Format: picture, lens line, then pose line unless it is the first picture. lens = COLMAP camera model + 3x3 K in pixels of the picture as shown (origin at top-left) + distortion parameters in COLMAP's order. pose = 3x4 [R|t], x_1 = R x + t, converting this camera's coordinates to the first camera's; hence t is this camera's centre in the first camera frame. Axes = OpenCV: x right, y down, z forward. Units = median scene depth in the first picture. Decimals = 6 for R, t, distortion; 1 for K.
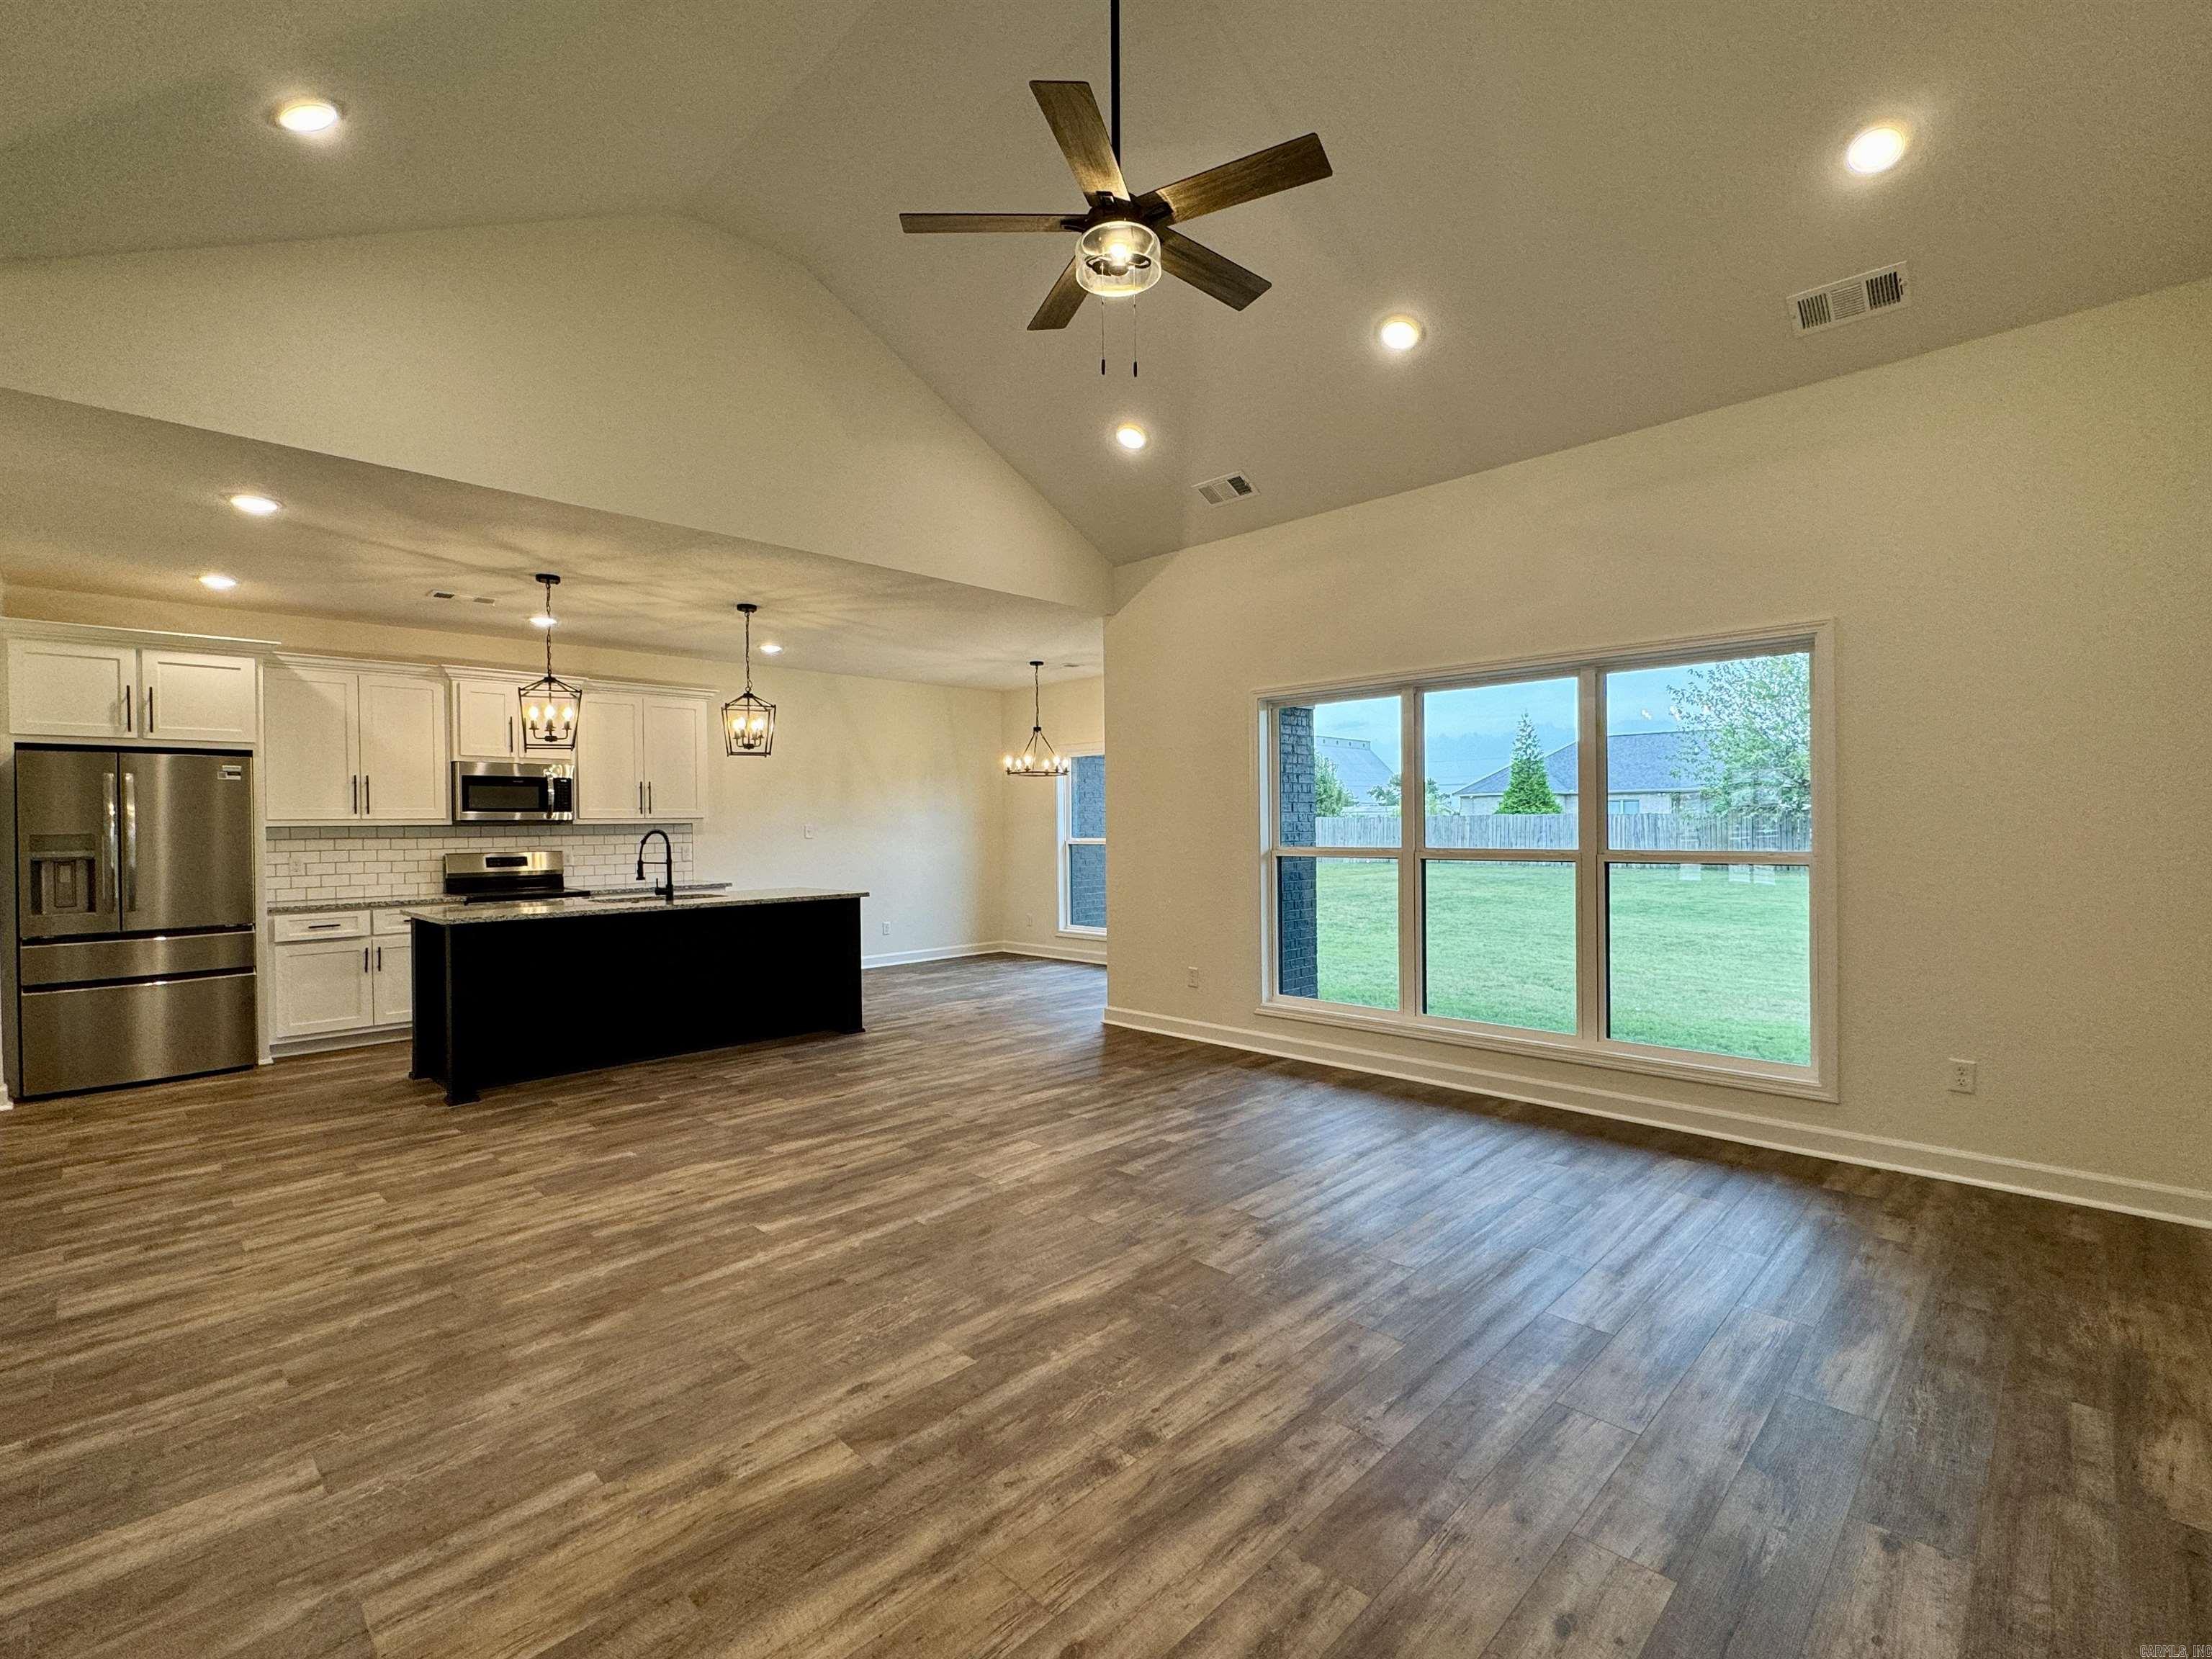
lens RADIAL K [[977.3, 0, 1104.7], [0, 977.3, 833.8], [0, 0, 1]] dist [0.000837, -0.000628]
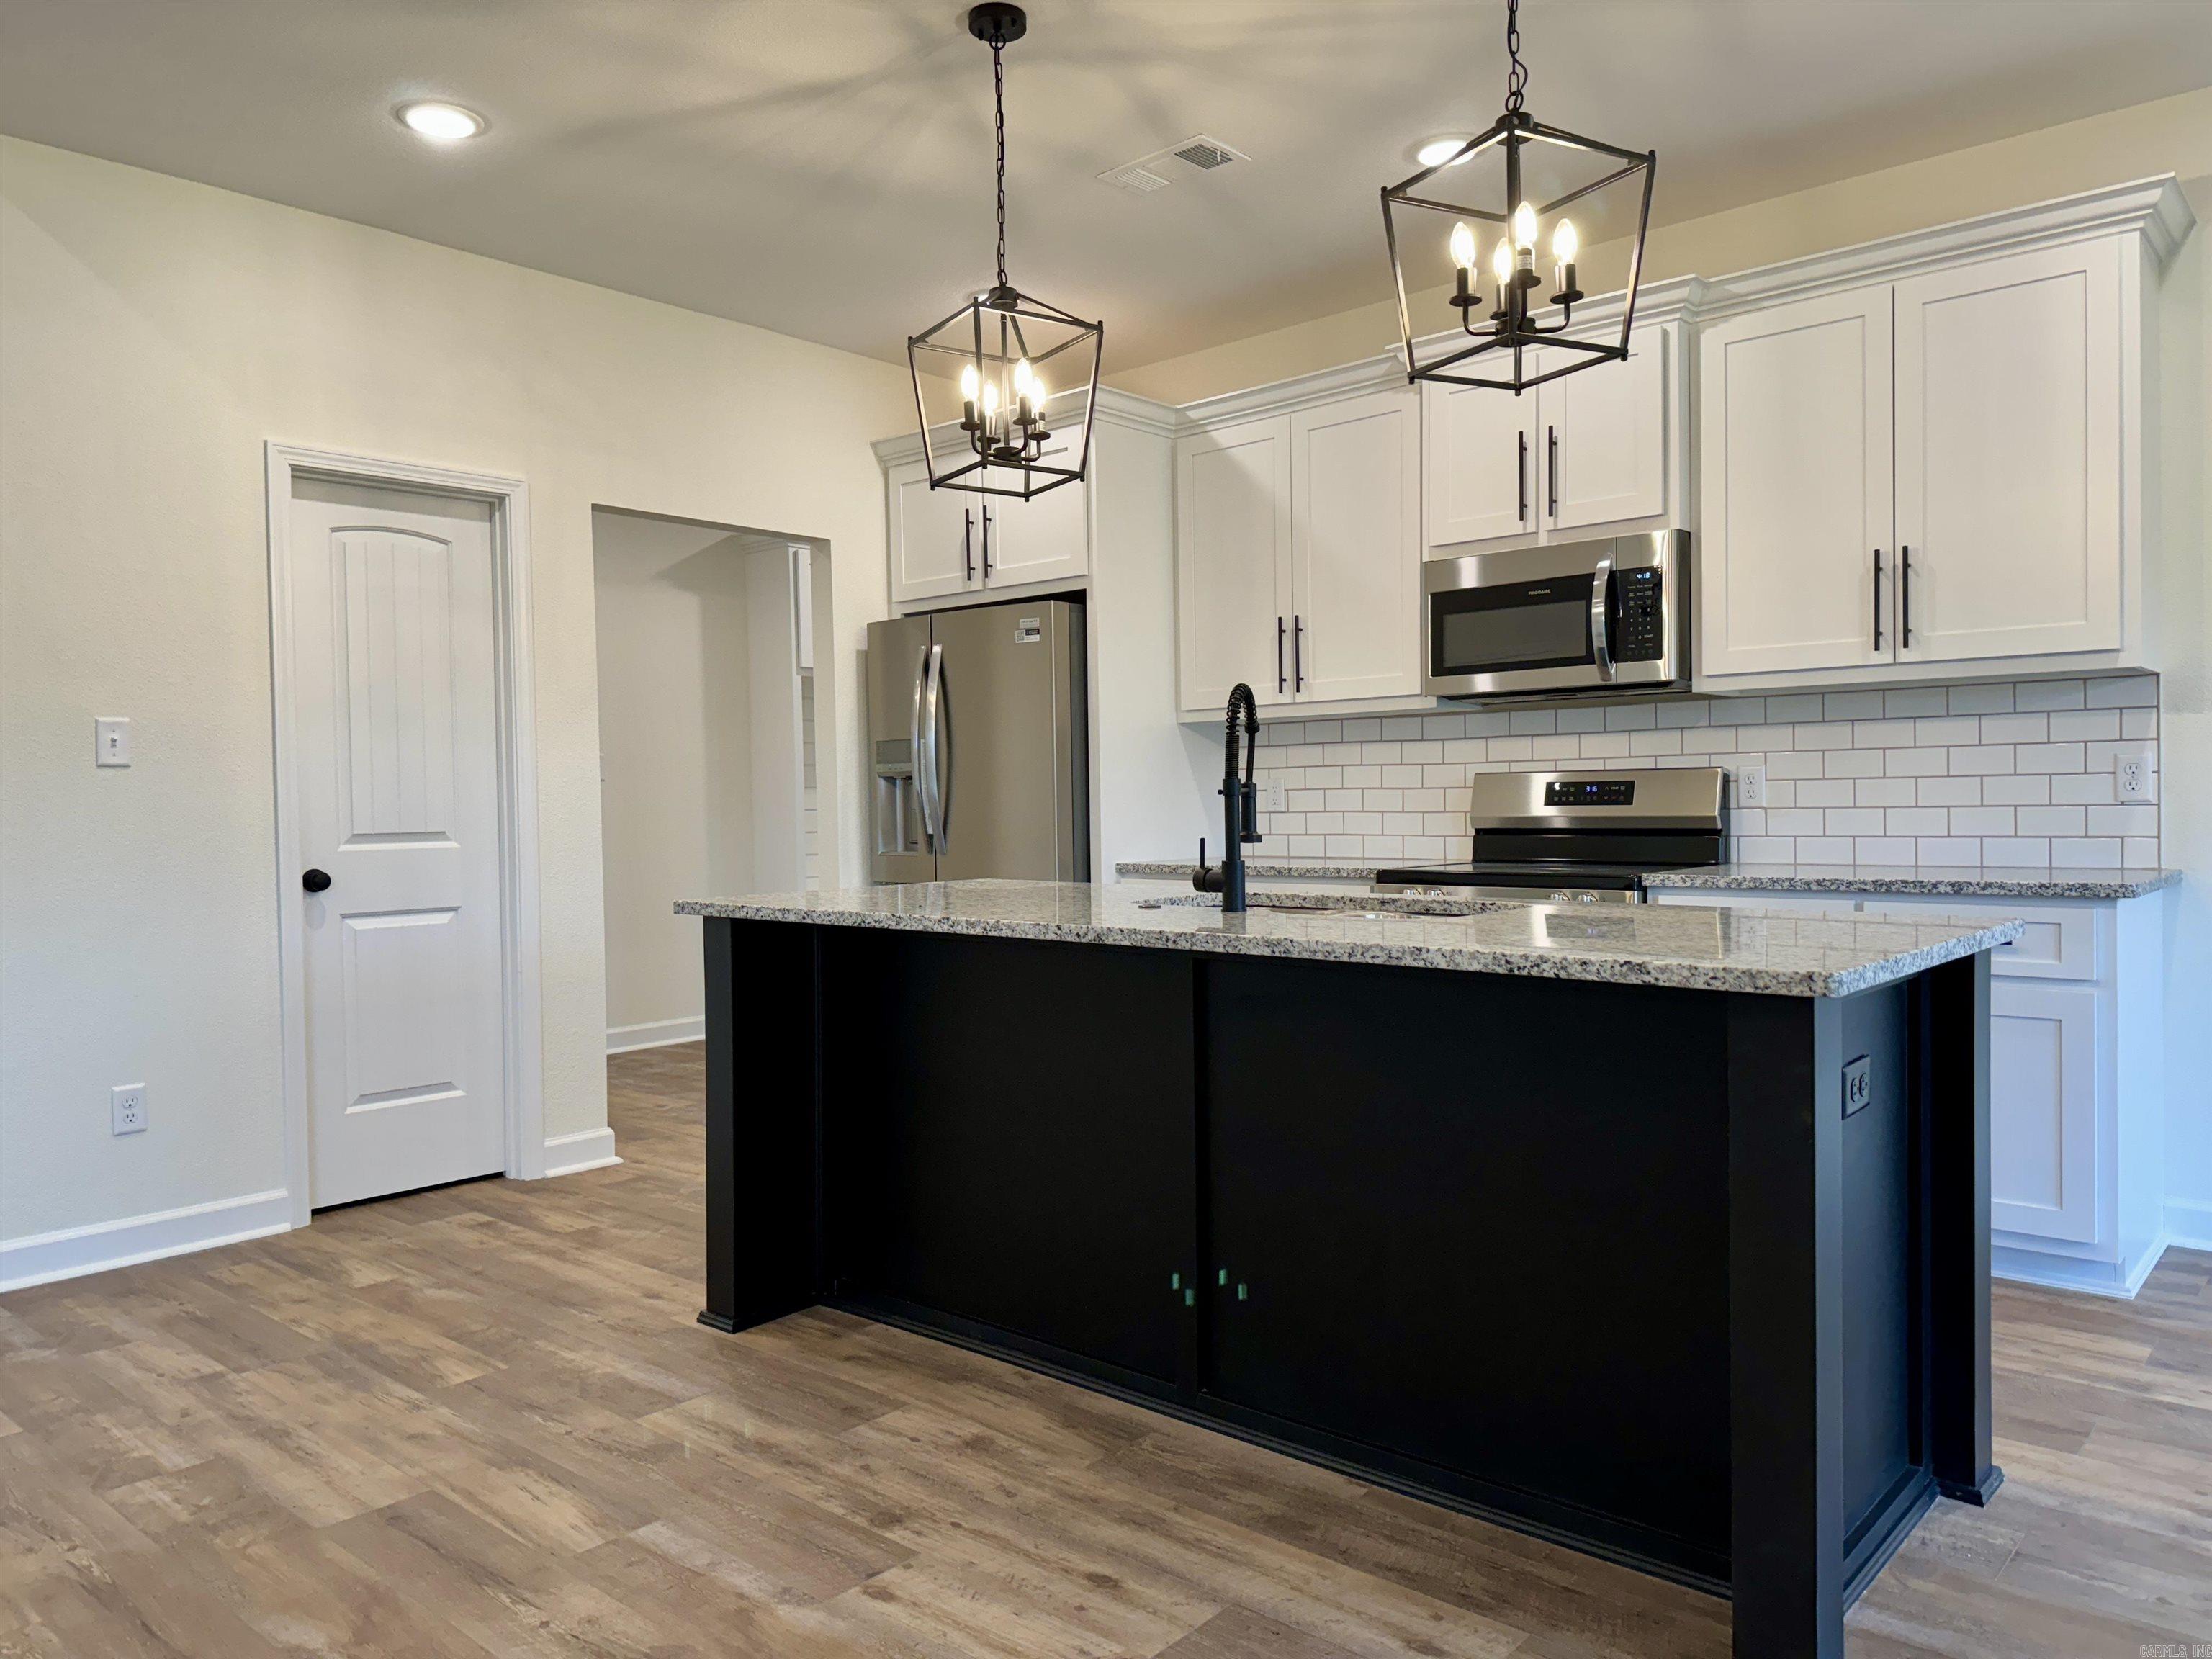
lens RADIAL K [[1547.3, 0, 1104.4], [0, 1547.3, 825.9], [0, 0, 1]] dist [0.004380, -0.001562]
pose [[0.043787, 0.025893, -0.998705, 0.033139], [0.010757, 0.999594, 0.026387, 0.027953], [0.998983, -0.011898, 0.043491, 0.924803]]
